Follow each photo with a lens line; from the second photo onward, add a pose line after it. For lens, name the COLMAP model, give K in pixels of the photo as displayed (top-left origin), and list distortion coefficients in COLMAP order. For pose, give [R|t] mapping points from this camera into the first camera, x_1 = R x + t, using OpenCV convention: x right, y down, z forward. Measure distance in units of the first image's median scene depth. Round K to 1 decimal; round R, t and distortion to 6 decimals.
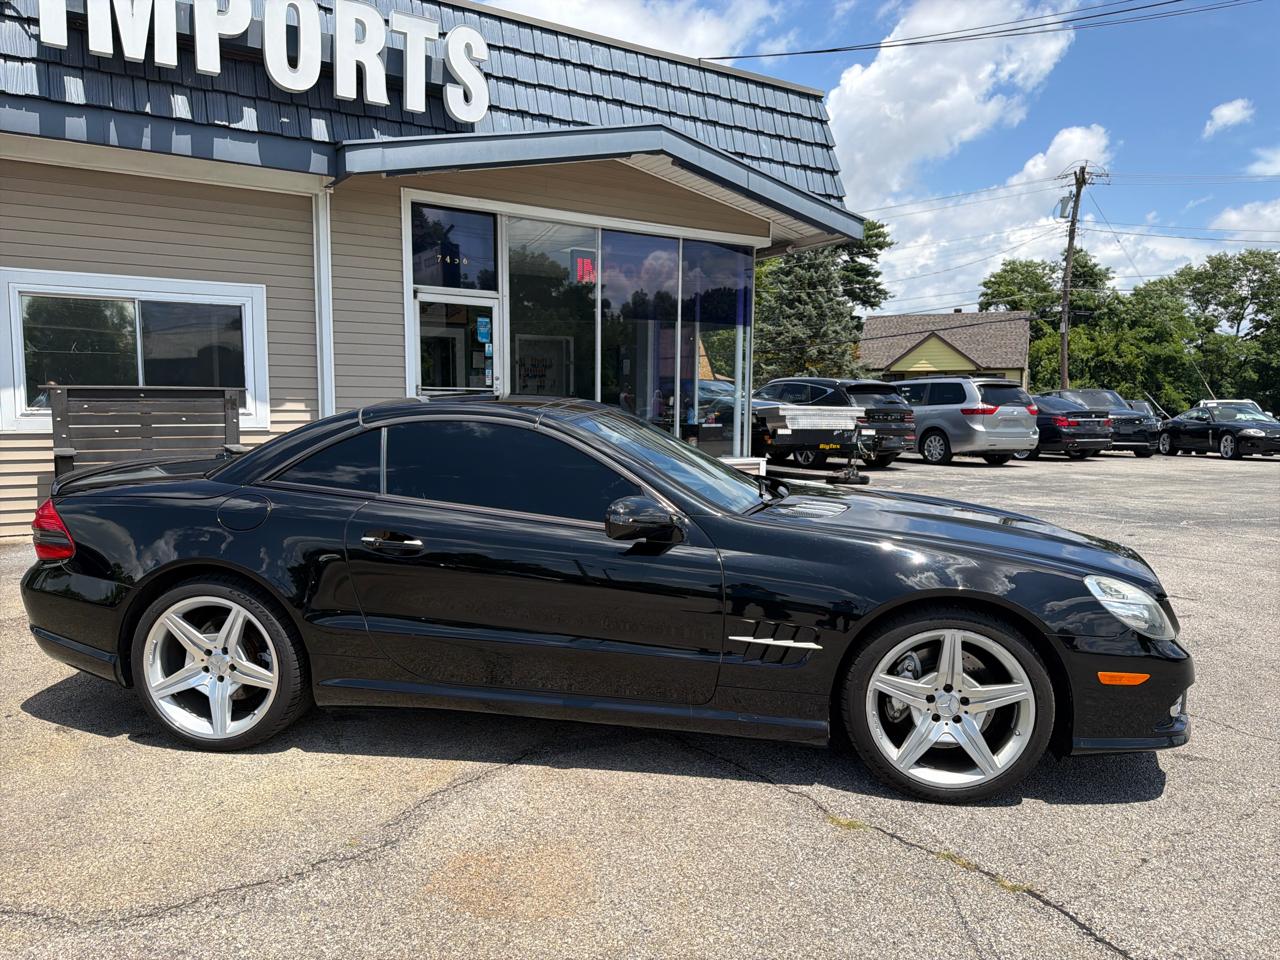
lens RADIAL K [[903.6, 0, 642.1], [0, 903.6, 490.5], [0, 0, 1]] dist [0.027091, -0.036631]
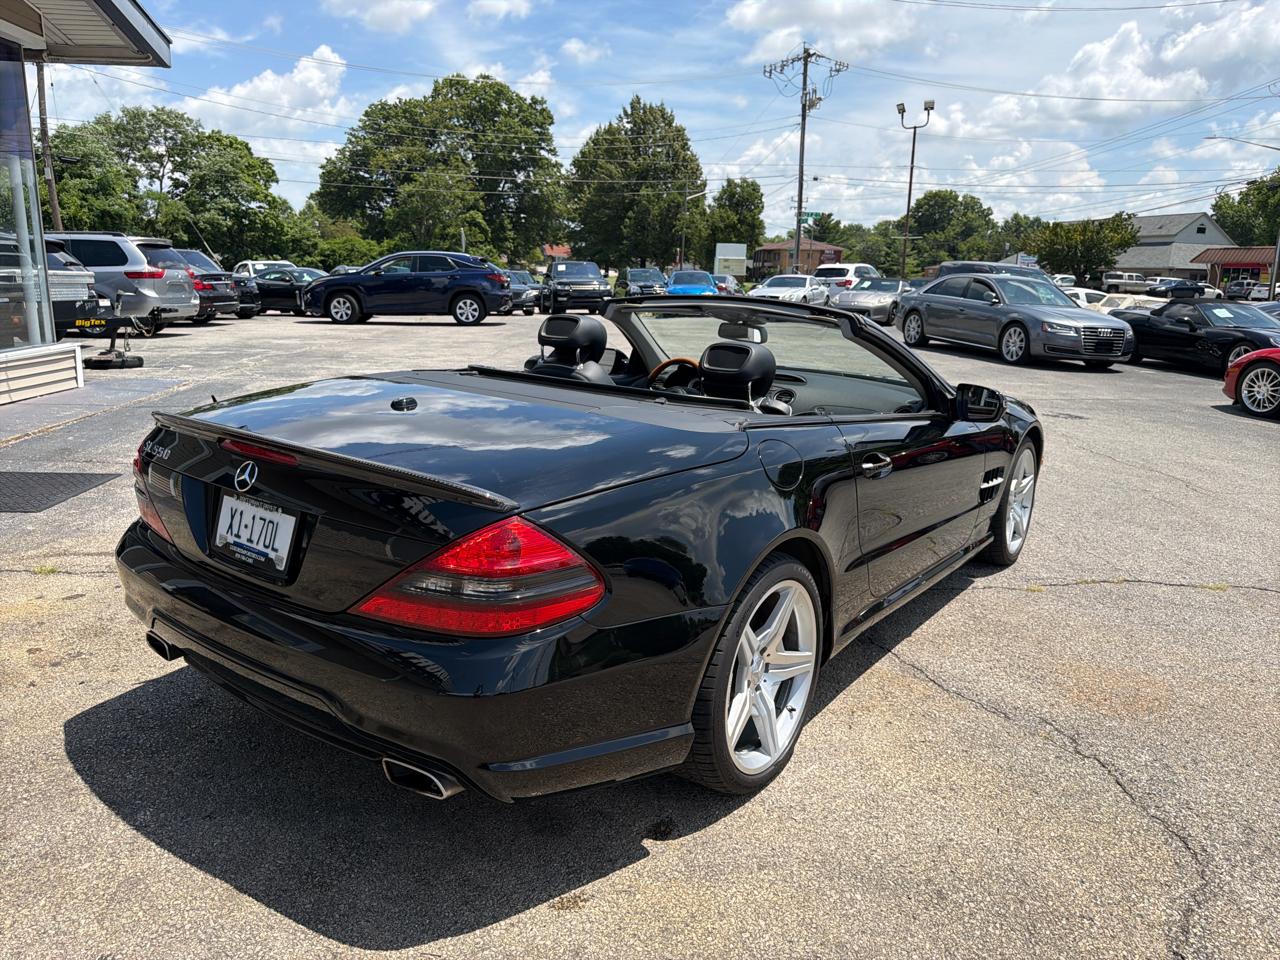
lens RADIAL K [[903.6, 0, 642.5], [0, 903.6, 483.6], [0, 0, 1]] dist [0.027091, -0.036631]
pose [[0.468481, -0.196975, 0.861236, -0.477711], [0.068099, 0.979980, 0.187090, -0.044386], [-0.880845, -0.028998, 0.472515, 0.315640]]
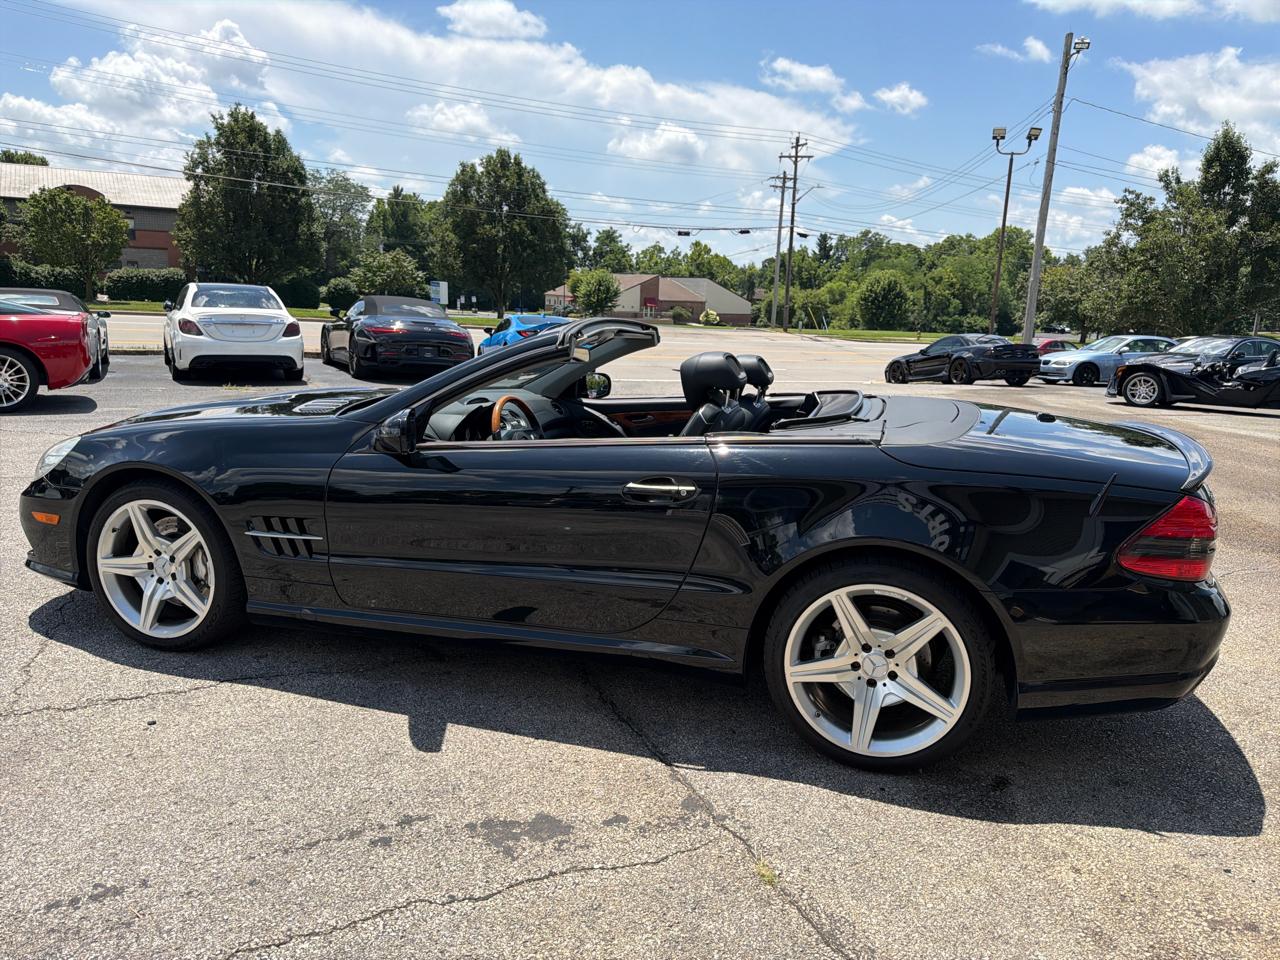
lens RADIAL K [[903.6, 0, 637.6], [0, 903.6, 498.0], [0, 0, 1]] dist [0.027091, -0.036631]
pose [[-0.987976, -0.080042, 0.132277, -0.120140], [-0.032427, 0.943806, 0.328905, -0.114738], [-0.151170, 0.320661, -0.935053, 0.958446]]
